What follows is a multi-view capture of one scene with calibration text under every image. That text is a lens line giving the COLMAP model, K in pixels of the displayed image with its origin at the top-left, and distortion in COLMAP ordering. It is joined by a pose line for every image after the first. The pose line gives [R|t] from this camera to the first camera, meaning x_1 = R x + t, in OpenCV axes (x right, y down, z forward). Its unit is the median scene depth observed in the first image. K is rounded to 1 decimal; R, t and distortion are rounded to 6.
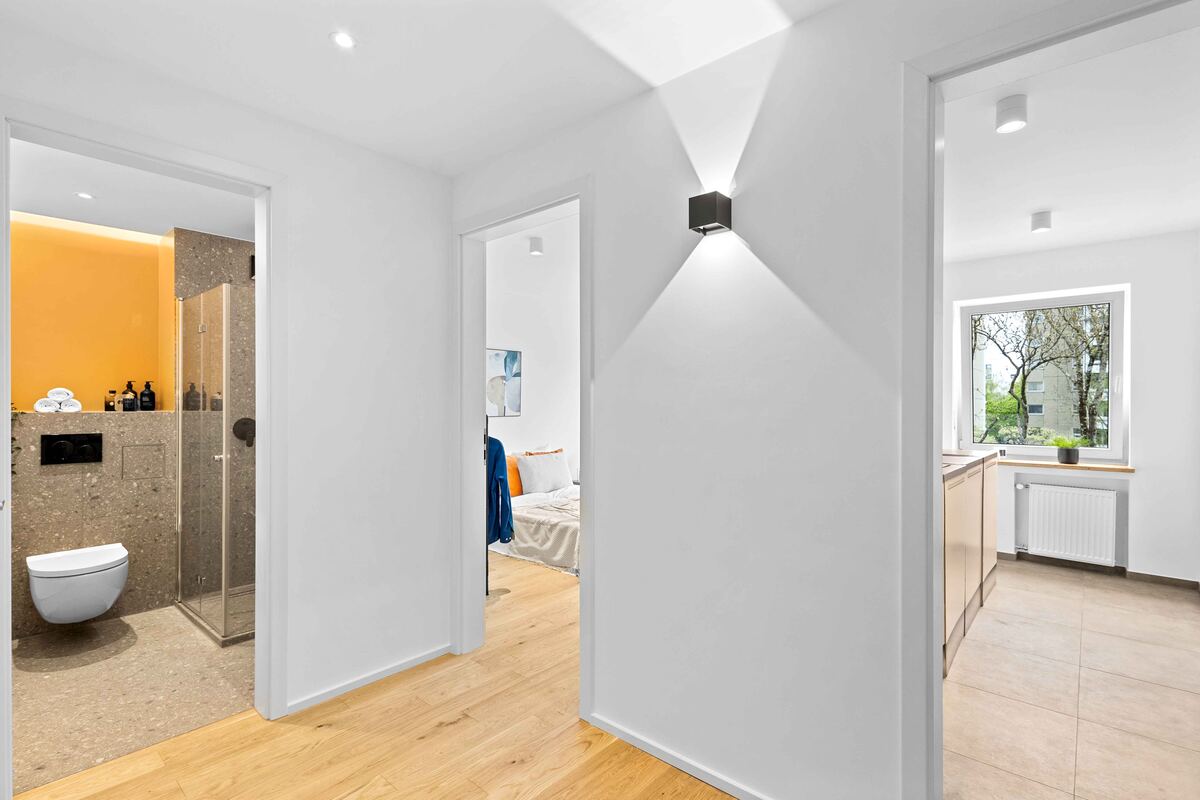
lens RADIAL K [[562.4, 0, 602.4], [0, 562.4, 405.6], [0, 0, 1]] dist [0.013024, -0.002124]
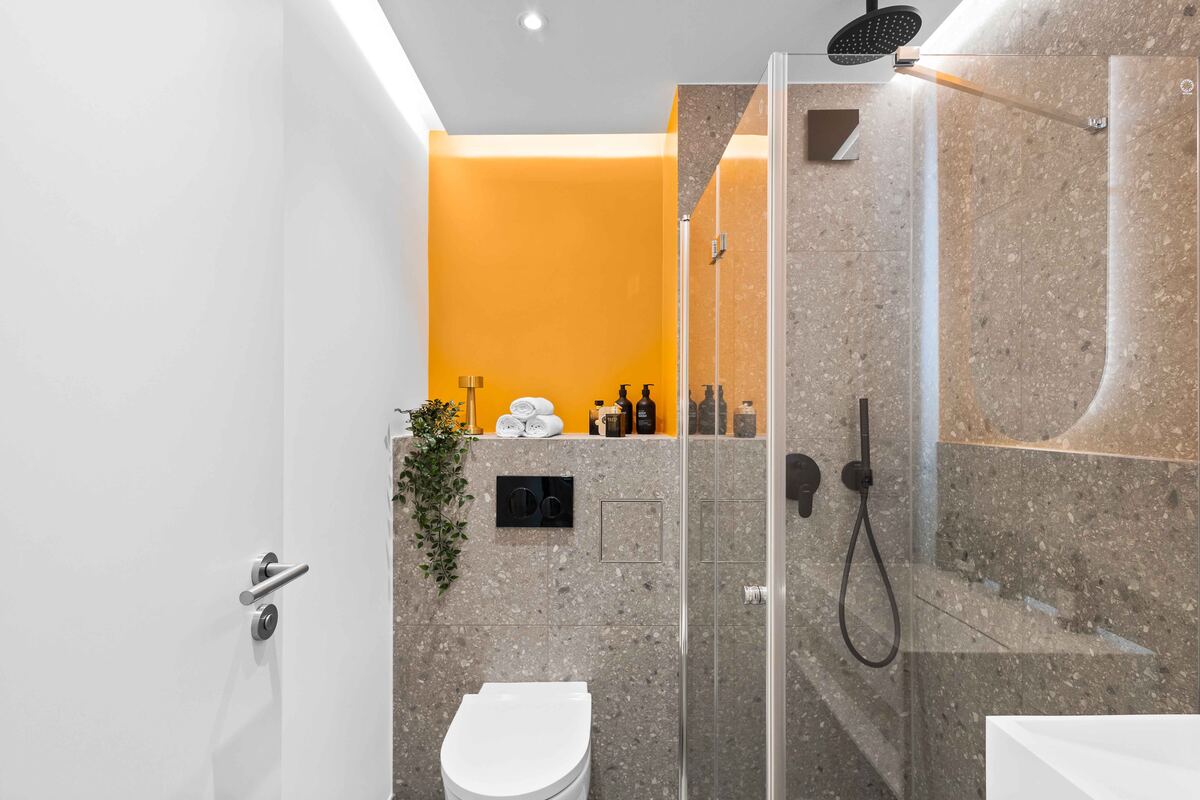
lens RADIAL K [[562.4, 0, 599.7], [0, 562.4, 408.8], [0, 0, 1]] dist [0.013024, -0.002124]
pose [[0.667886, -0.004042, -0.744252, -0.399006], [-0.003555, 0.999957, -0.008622, -0.012105], [0.744255, 0.008404, 0.667843, 0.574557]]
